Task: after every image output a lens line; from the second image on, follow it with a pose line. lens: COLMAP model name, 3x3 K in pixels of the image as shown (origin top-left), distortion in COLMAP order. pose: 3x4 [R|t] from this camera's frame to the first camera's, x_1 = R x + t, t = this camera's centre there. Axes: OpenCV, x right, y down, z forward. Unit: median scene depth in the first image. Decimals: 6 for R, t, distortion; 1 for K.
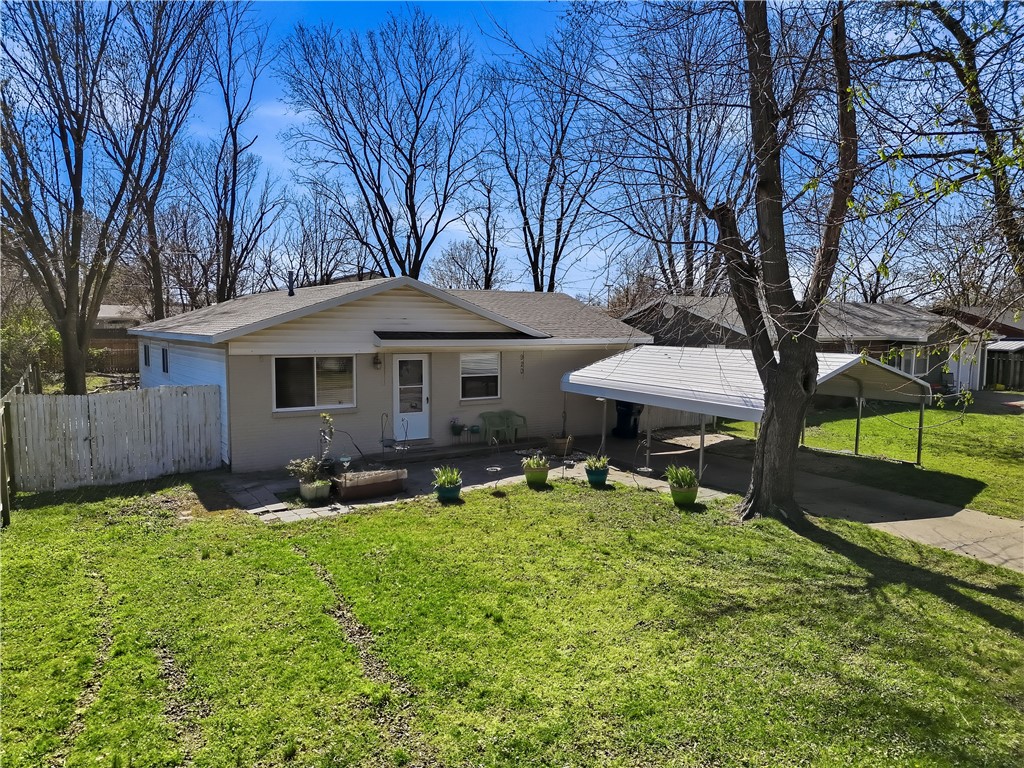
lens RADIAL K [[719.0, 0, 512.0], [0, 719.0, 384.0], [0, 0, 1]] dist [0.044283, -0.003367]
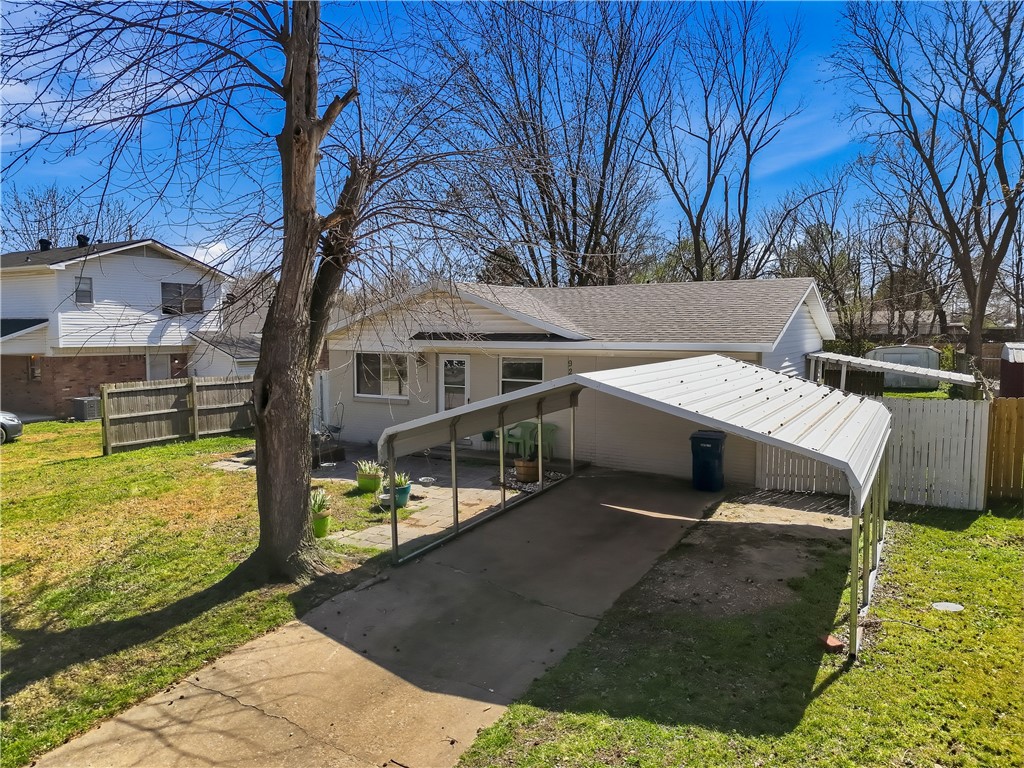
lens RADIAL K [[719.0, 0, 512.0], [0, 719.0, 384.0], [0, 0, 1]] dist [0.044283, -0.003367]
pose [[0.453099, 0.073664, -0.888411, 0.890557], [-0.067250, 0.996565, 0.048334, -0.059354], [0.888920, 0.037845, 0.456497, 0.654879]]
